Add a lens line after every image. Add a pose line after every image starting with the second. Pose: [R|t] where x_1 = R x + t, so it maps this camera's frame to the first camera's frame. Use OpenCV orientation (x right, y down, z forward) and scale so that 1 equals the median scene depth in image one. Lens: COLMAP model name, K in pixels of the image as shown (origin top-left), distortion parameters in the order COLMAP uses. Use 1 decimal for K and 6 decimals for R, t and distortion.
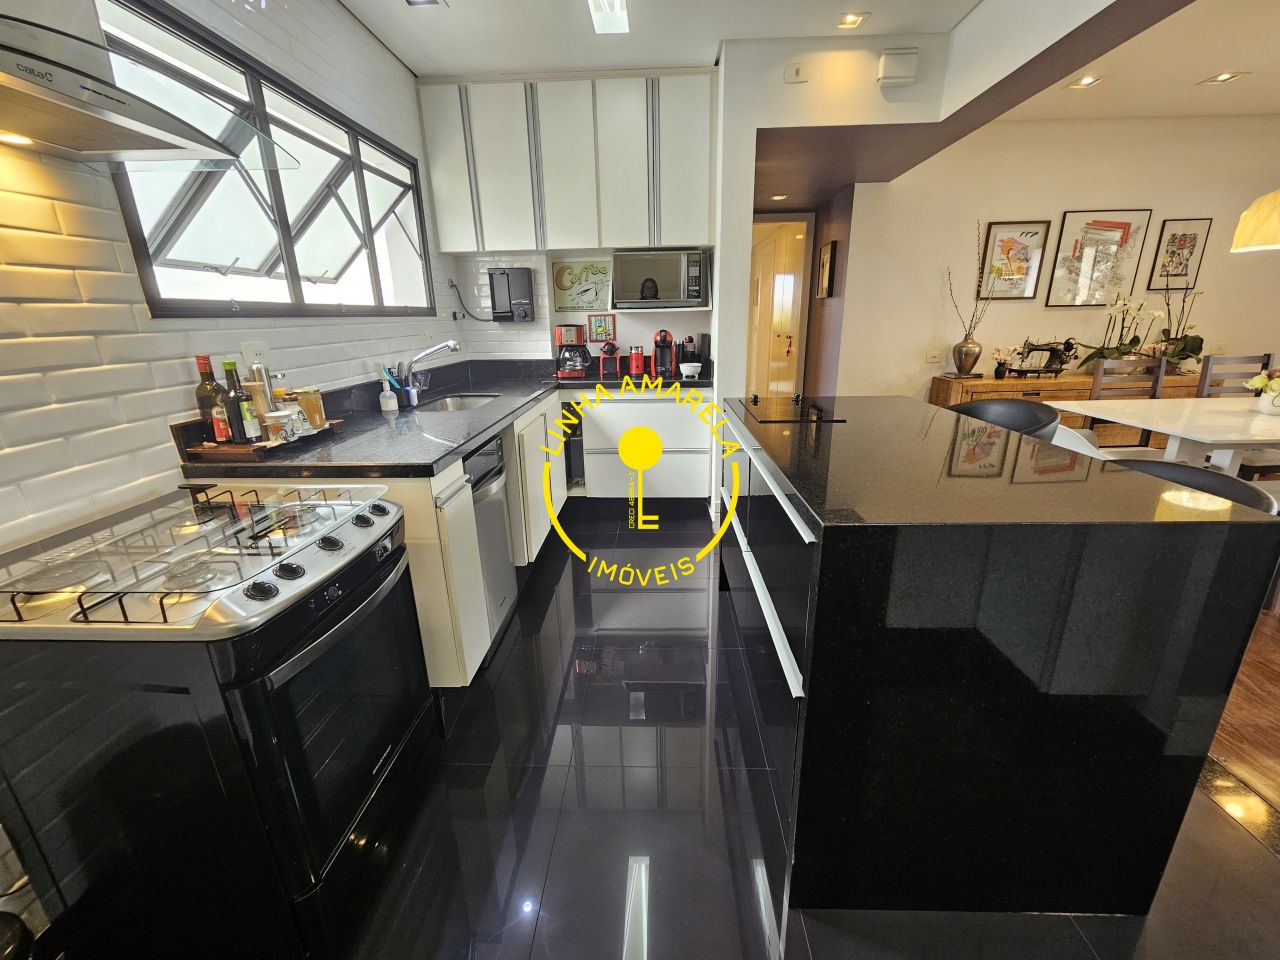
lens RADIAL K [[525.7, 0, 642.8], [0, 525.7, 482.4], [0, 0, 1]] dist [0.000110, -0.000365]
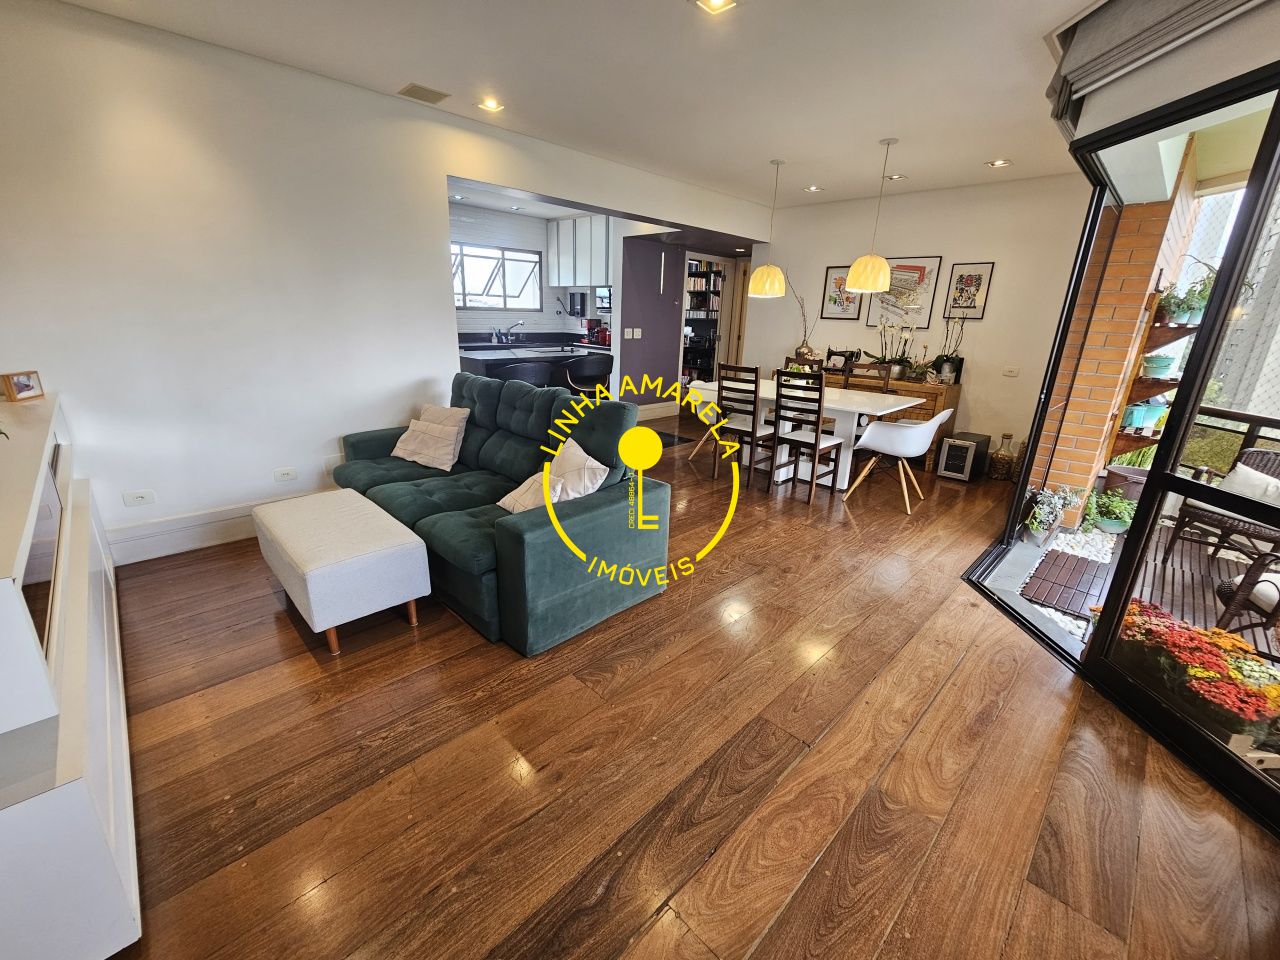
lens RADIAL K [[525.7, 0, 642.2], [0, 525.7, 480.5], [0, 0, 1]] dist [0.000110, -0.000365]
pose [[0.725268, 0.251648, -0.640828, 1.382751], [-0.251198, 0.963360, 0.094005, 0.075389], [0.641004, 0.092796, 0.761907, -0.402427]]
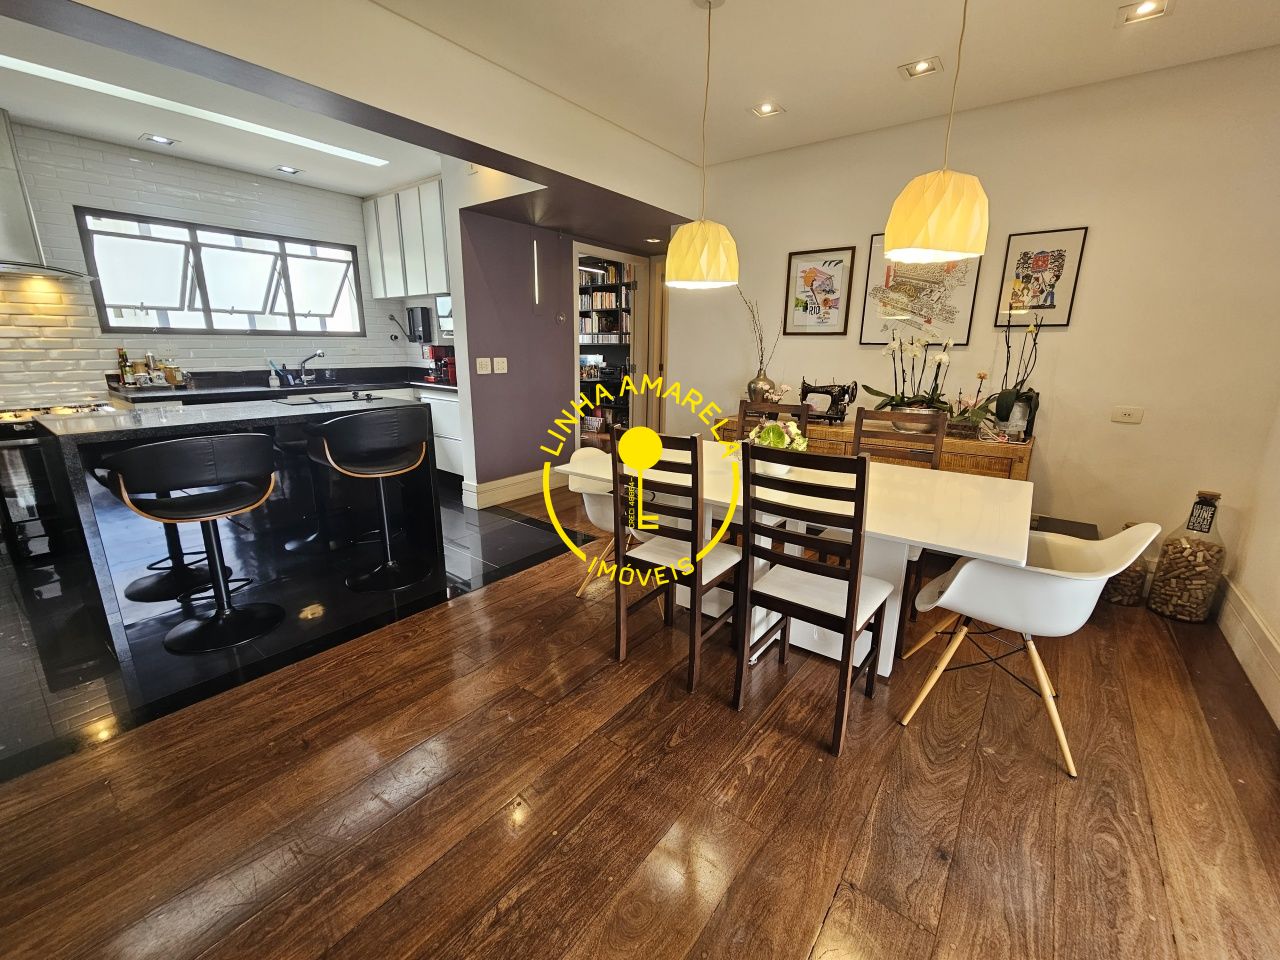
lens RADIAL K [[525.7, 0, 644.5], [0, 525.7, 477.0], [0, 0, 1]] dist [0.000110, -0.000365]
pose [[0.812791, 0.171993, -0.556587, 1.037777], [-0.202238, 0.979309, 0.007289, -0.063783], [0.546324, 0.106639, 0.830758, 0.134796]]
